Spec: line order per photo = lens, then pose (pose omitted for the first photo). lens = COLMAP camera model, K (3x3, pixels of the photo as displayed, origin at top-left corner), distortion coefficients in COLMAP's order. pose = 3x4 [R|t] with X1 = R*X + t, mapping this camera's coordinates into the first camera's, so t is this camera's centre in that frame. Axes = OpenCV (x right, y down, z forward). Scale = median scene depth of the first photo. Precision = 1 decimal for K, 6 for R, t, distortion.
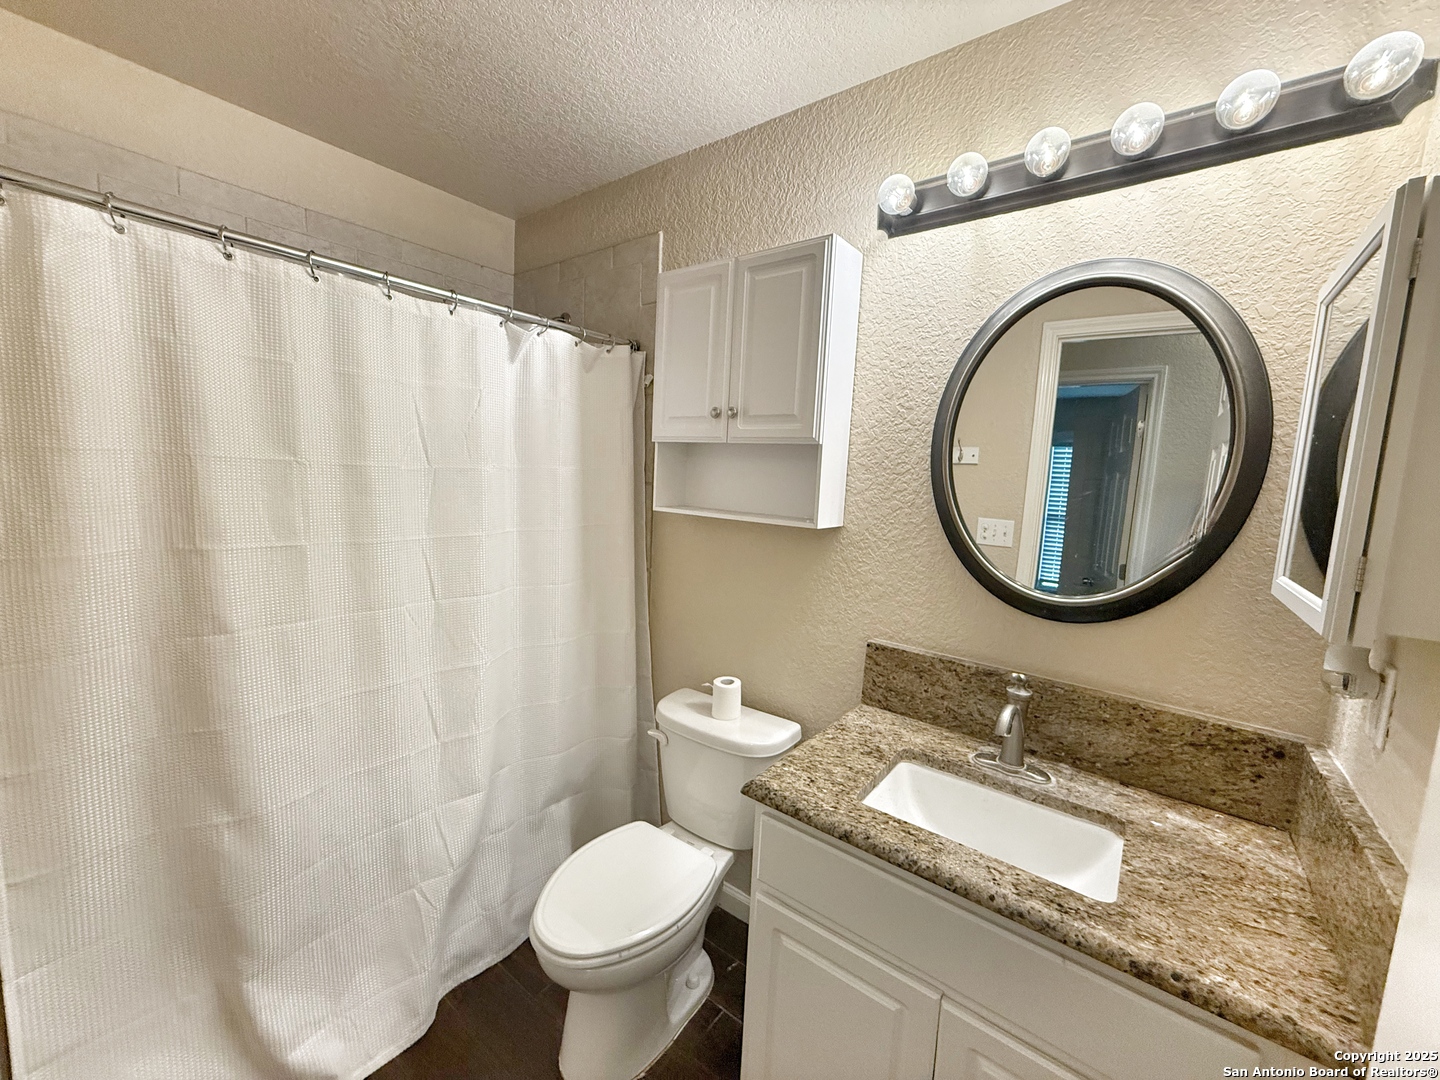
lens RADIAL K [[576.2, 0, 715.2], [0, 576.2, 539.0], [0, 0, 1]] dist [0.003715, 0.000137]
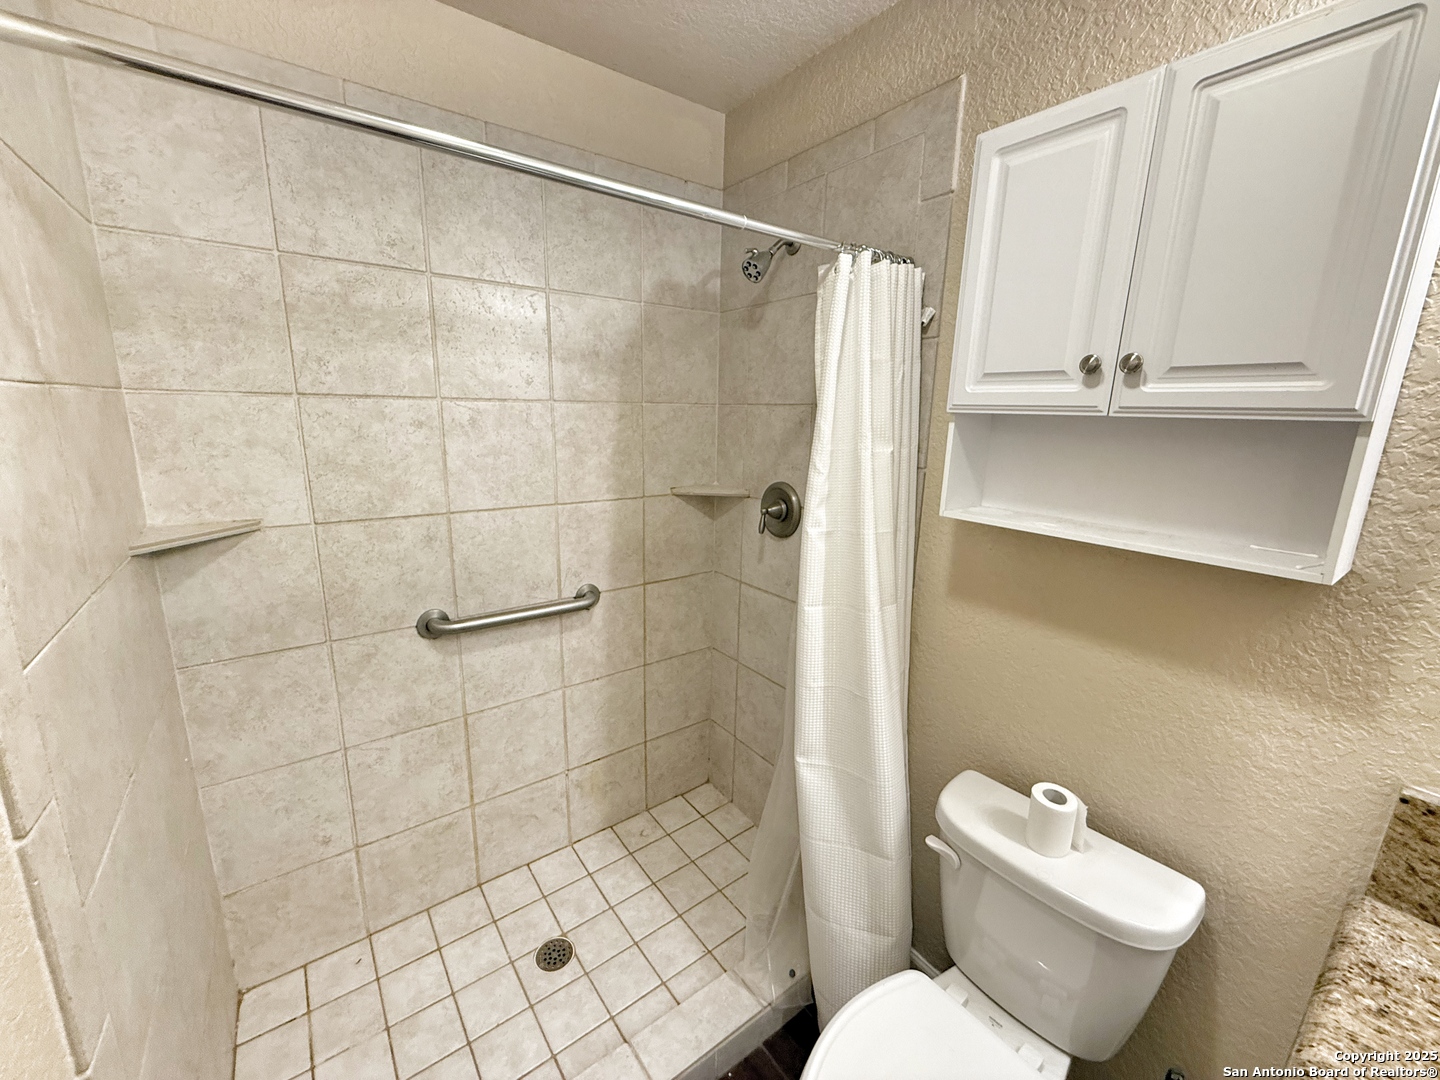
lens RADIAL K [[576.2, 0, 715.2], [0, 576.2, 539.0], [0, 0, 1]] dist [0.003715, 0.000137]
pose [[0.962796, 0.036648, -0.267732, -0.187673], [-0.011961, 0.995570, 0.093261, -0.086814], [0.269963, -0.086589, 0.958969, 0.298214]]
